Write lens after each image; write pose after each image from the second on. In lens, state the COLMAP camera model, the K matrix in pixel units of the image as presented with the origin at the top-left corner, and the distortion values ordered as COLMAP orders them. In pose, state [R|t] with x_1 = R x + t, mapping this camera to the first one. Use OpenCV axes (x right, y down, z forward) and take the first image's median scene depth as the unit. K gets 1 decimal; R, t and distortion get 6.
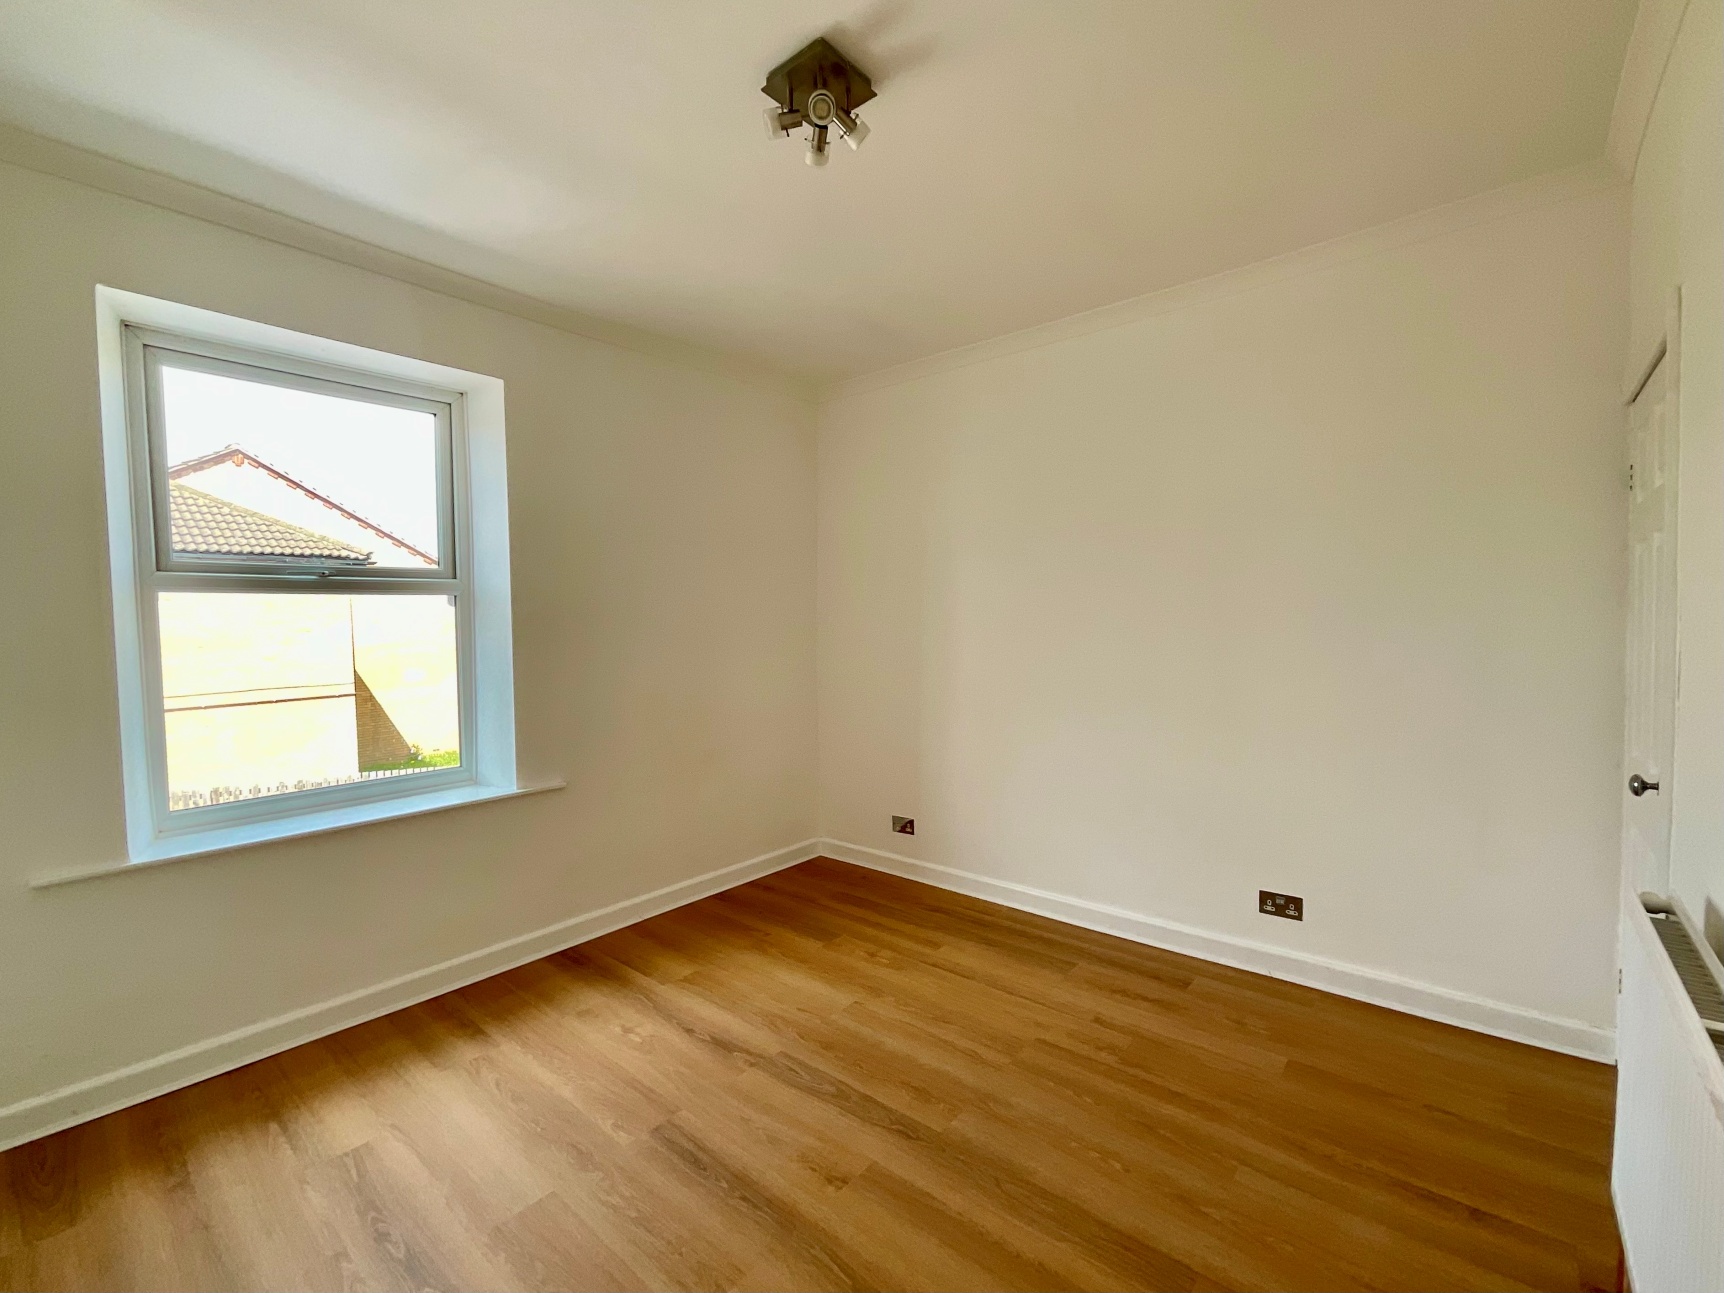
lens RADIAL K [[742.6, 0, 865.0], [0, 742.6, 644.0], [0, 0, 1]] dist [-0.000110, -0.000149]
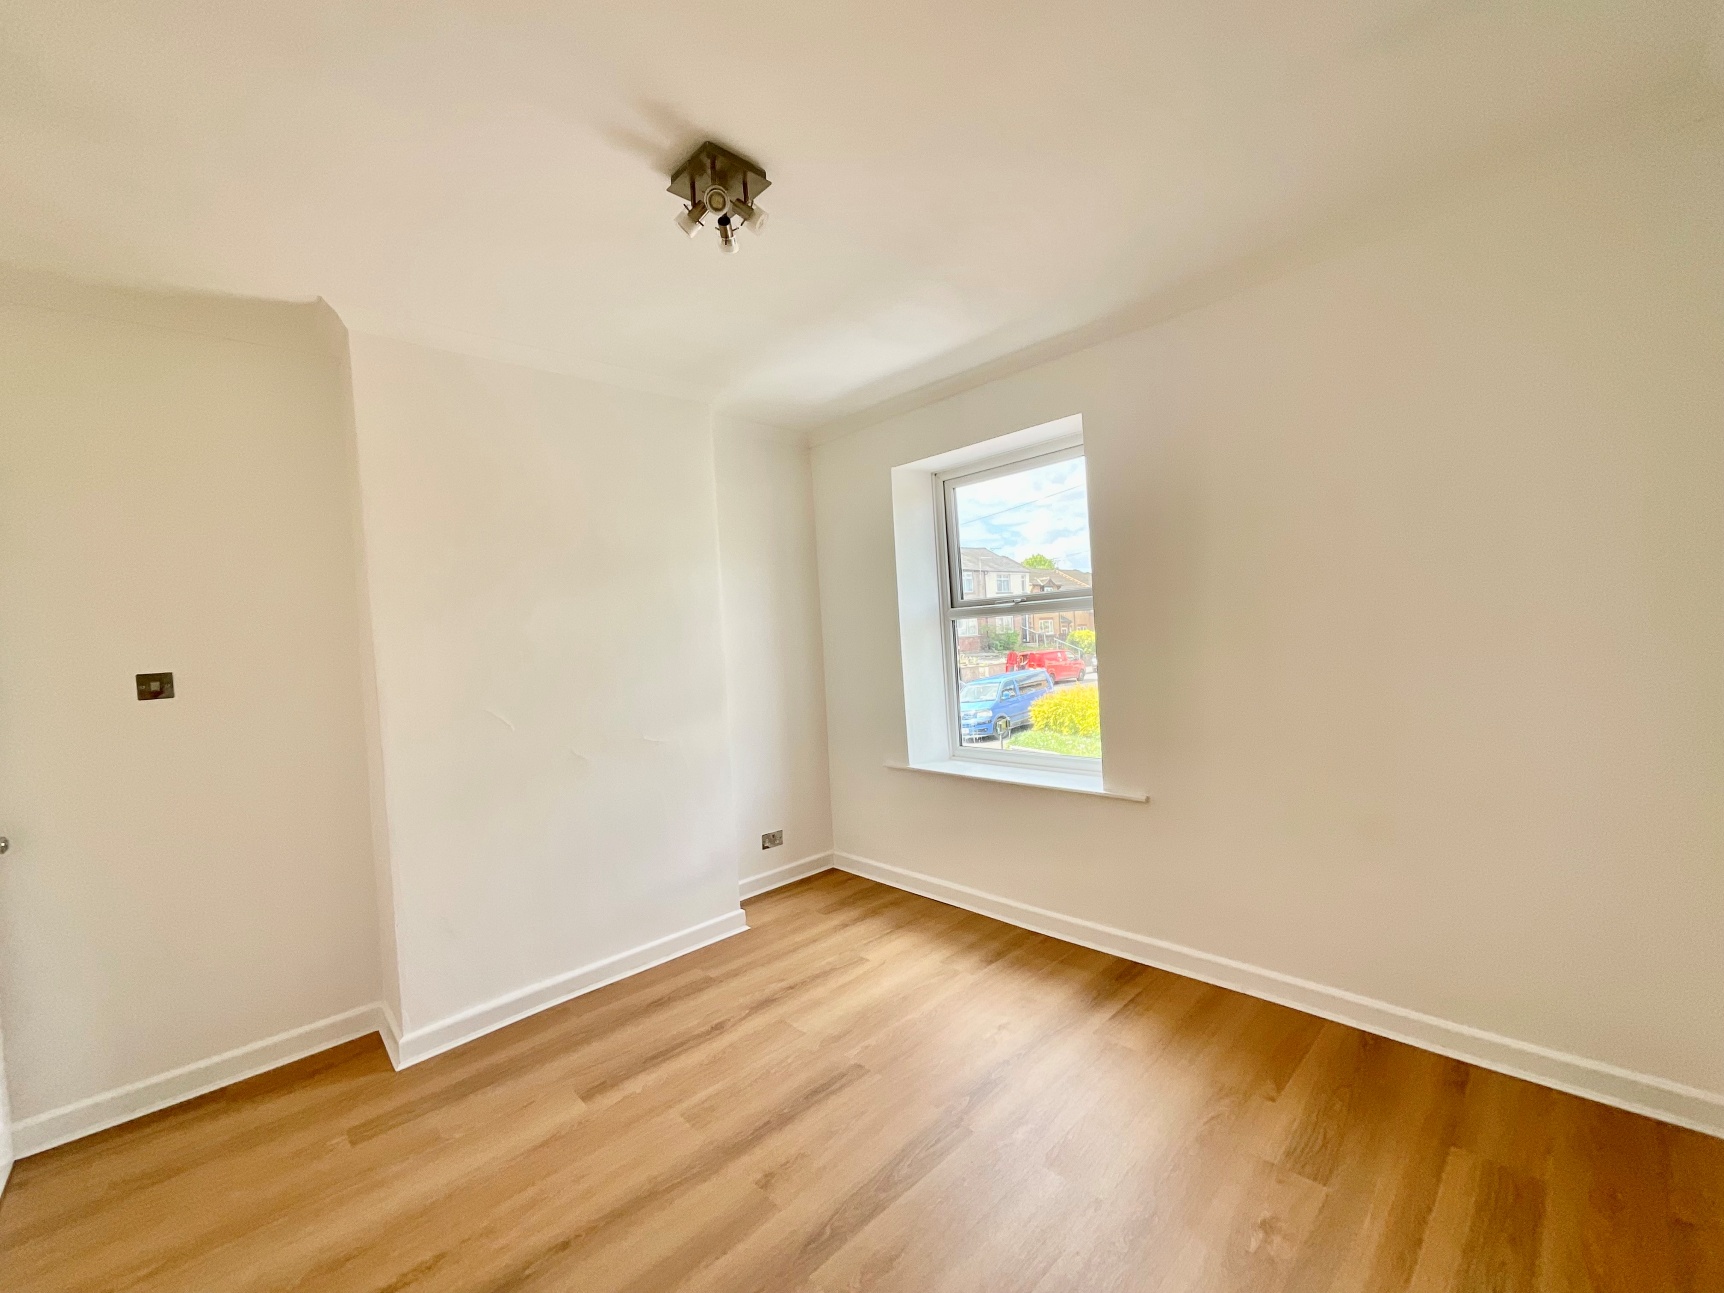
lens RADIAL K [[700.7, 0, 862.0], [0, 700.7, 646.5], [0, 0, 1]] dist [-0.000066, 0.000290]
pose [[-0.104519, 0.034965, -0.993908, 0.800564], [0.025059, 0.999157, 0.032515, -0.073869], [0.994207, -0.021508, -0.105307, 1.079127]]
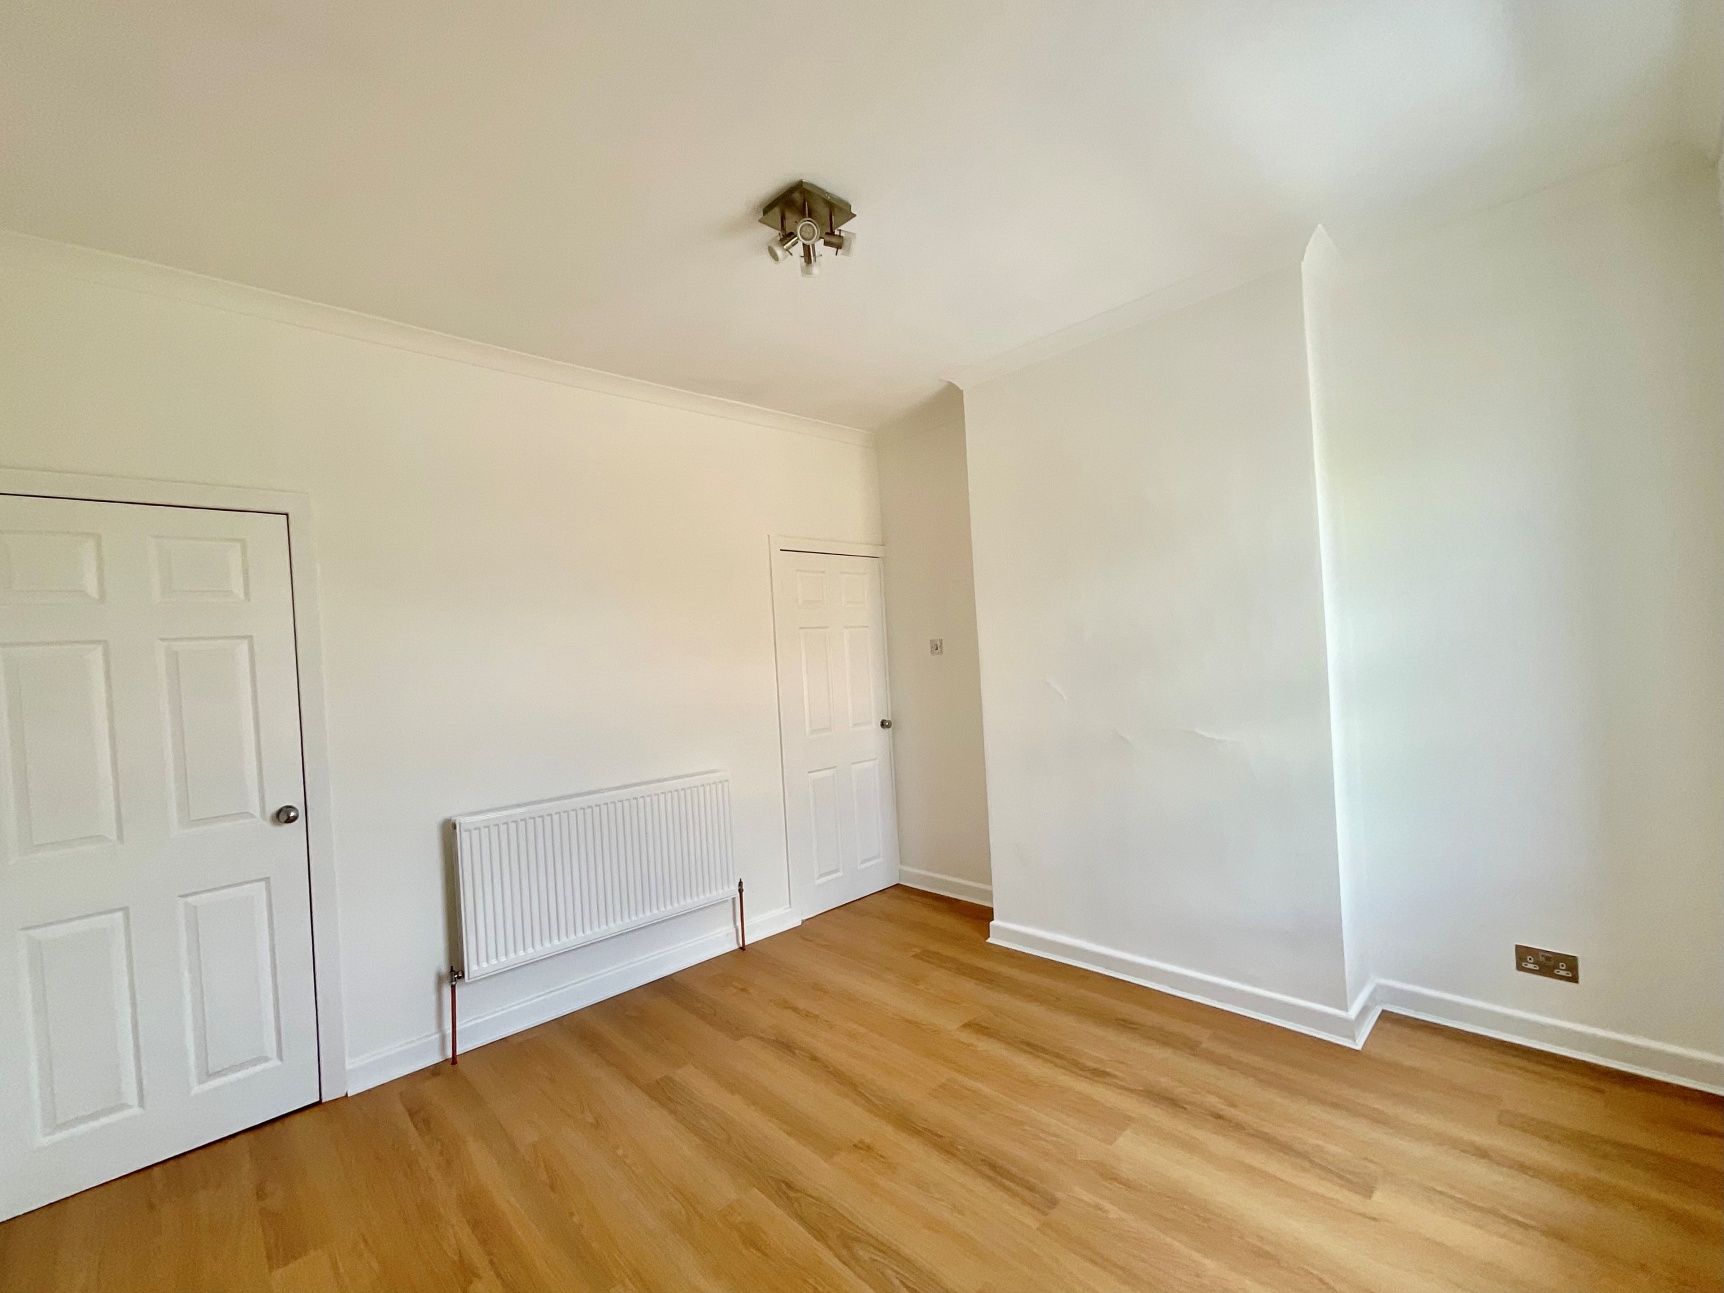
lens RADIAL K [[732.5, 0, 856.6], [0, 732.5, 660.2], [0, 0, 1]] dist [-0.000128, 0.000161]
pose [[-0.991539, 0.072491, 0.107682, -0.177050], [0.077570, 0.996027, 0.043744, -0.068705], [-0.104083, 0.051727, -0.993223, 1.786444]]
